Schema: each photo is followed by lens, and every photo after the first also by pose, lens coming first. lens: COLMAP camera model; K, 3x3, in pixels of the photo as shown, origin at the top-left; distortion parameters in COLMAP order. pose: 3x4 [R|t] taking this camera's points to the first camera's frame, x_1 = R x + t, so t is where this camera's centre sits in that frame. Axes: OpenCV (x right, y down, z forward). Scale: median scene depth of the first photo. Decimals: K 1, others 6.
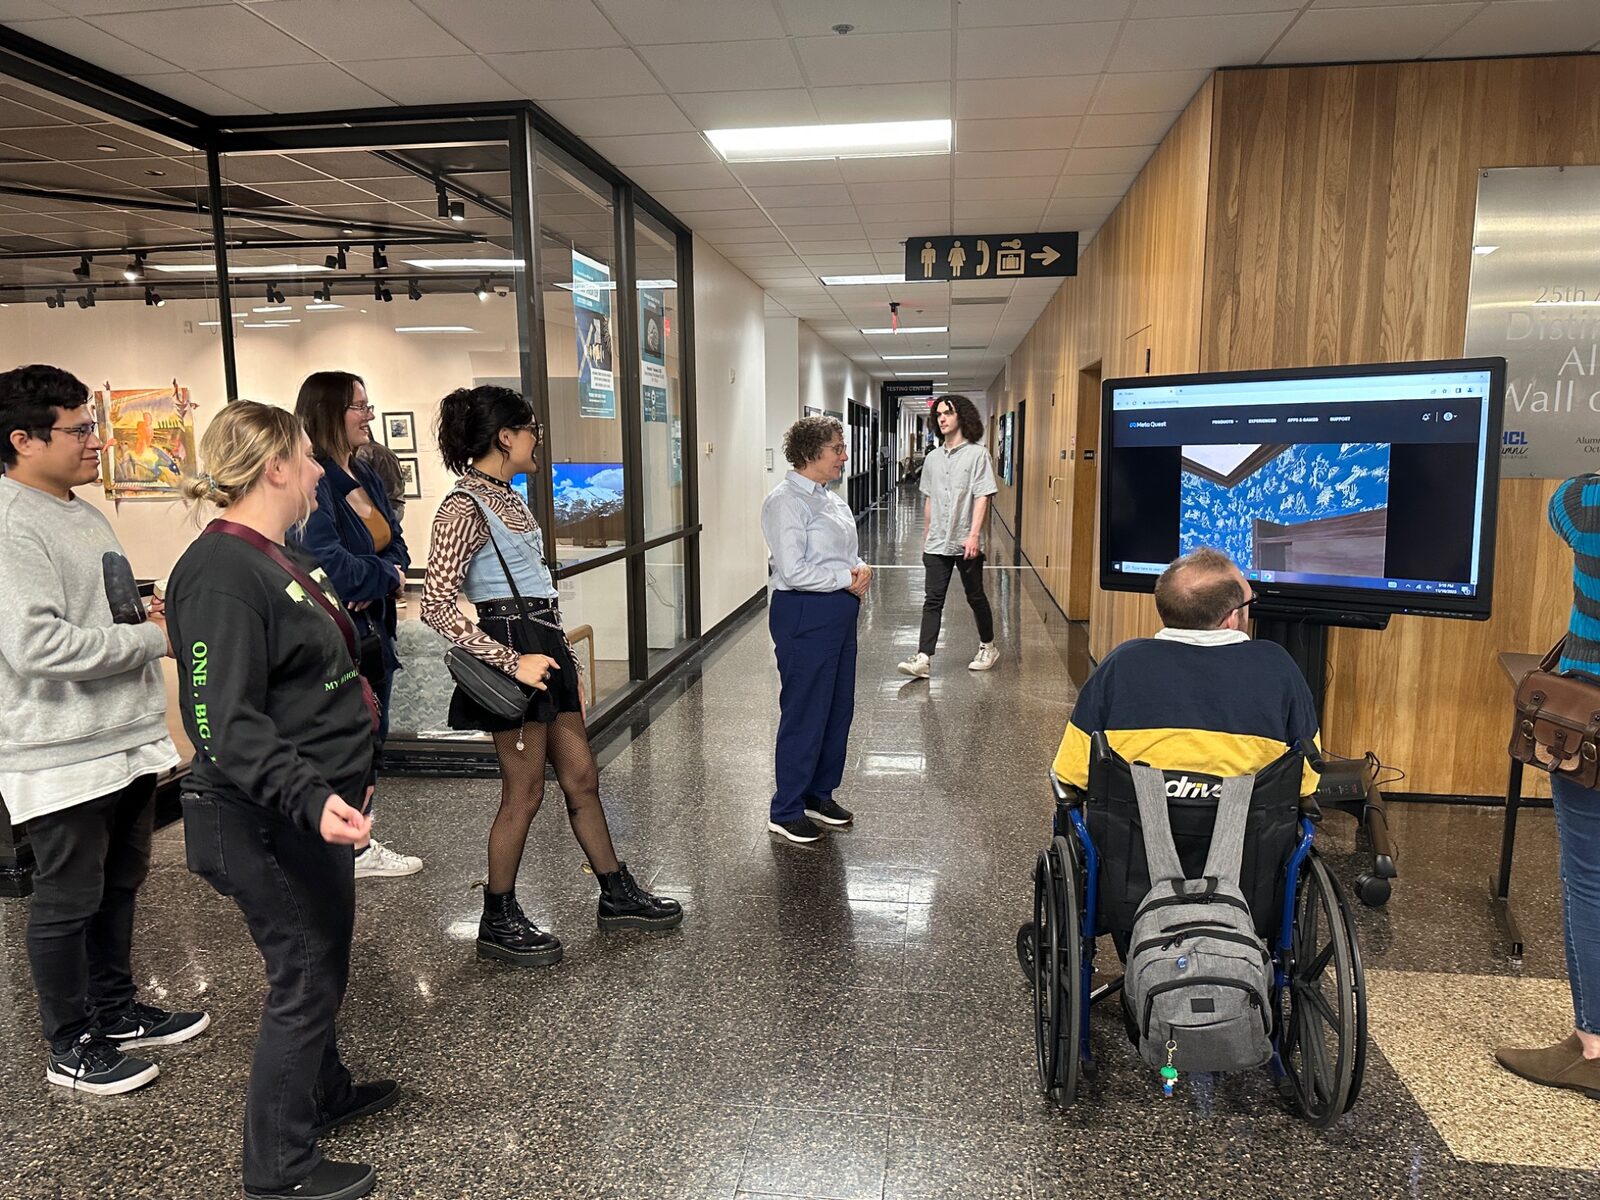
lens RADIAL K [[1139.1, 0, 795.8], [0, 1139.1, 606.2], [0, 0, 1]] dist [0.004438, -0.003275]
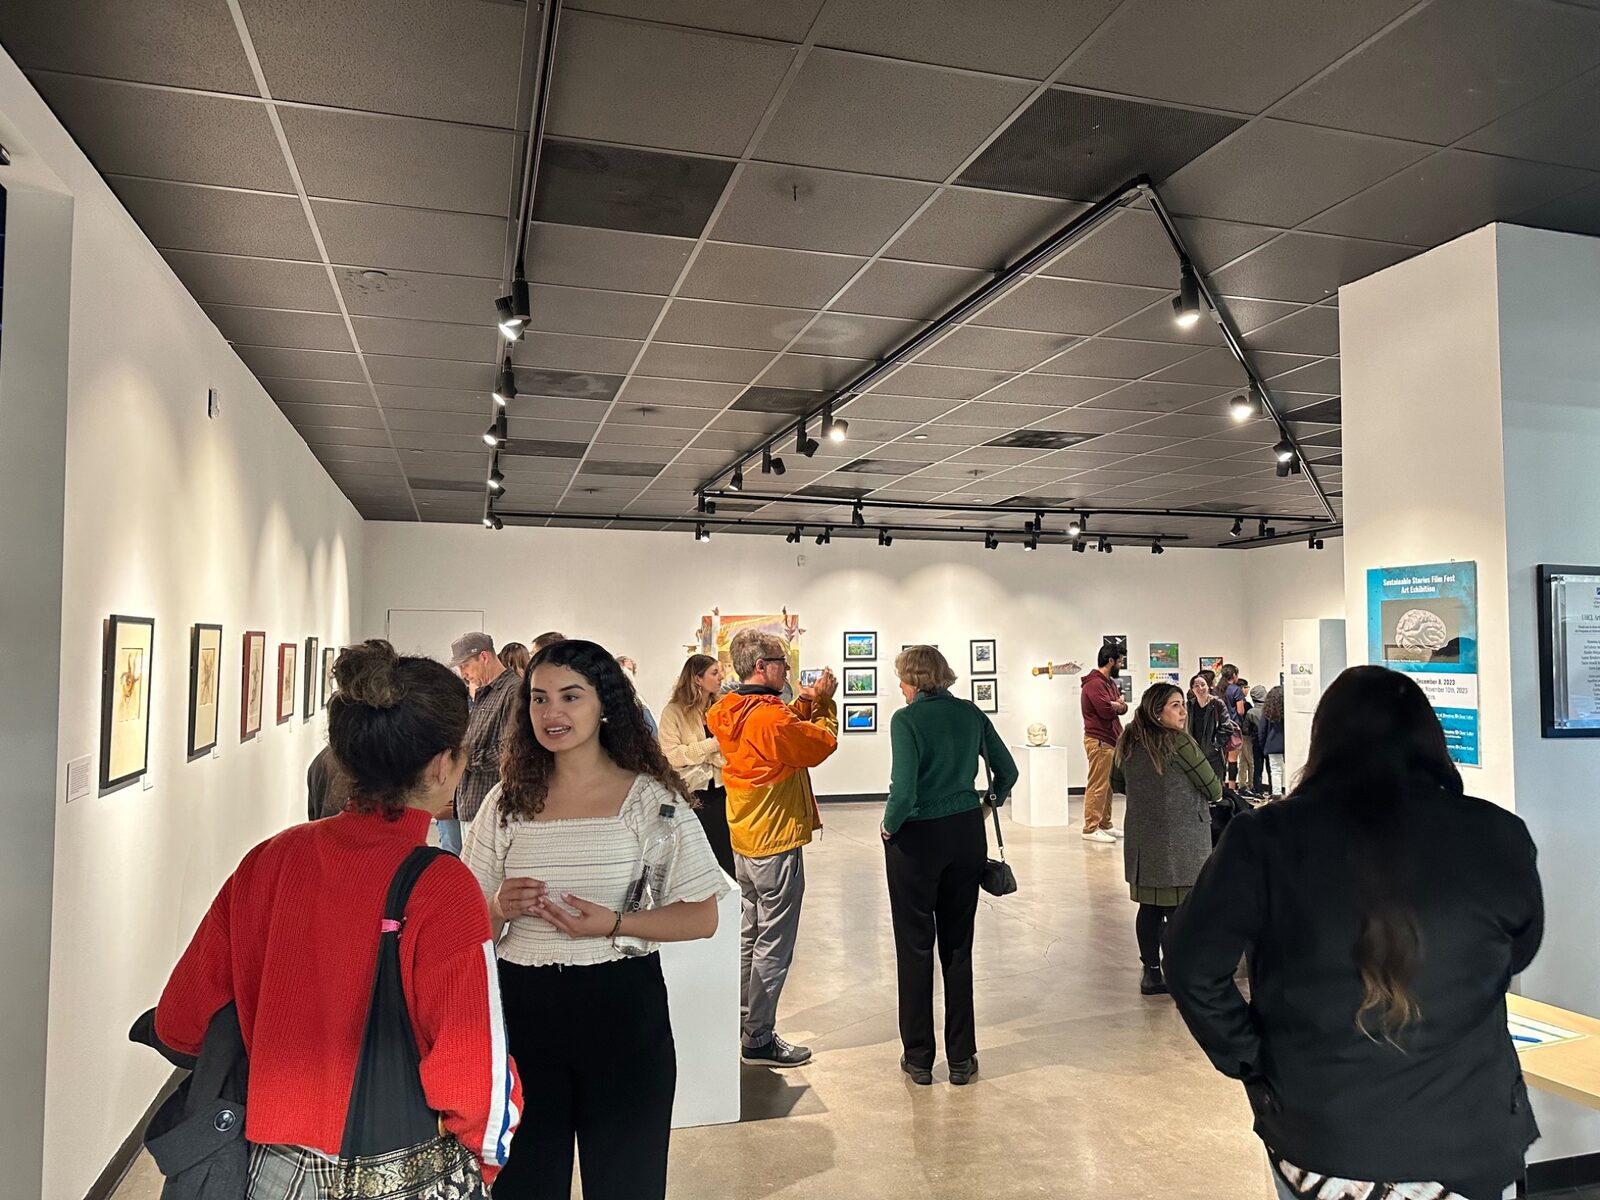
lens RADIAL K [[1139.1, 0, 800.0], [0, 1139.1, 600.1], [0, 0, 1]] dist [0.004438, -0.003275]
pose [[0.914624, 0.030432, 0.403159, -0.998417], [0.057782, 0.977088, -0.204842, 0.020163], [-0.400156, 0.210649, 0.891909, 0.015803]]
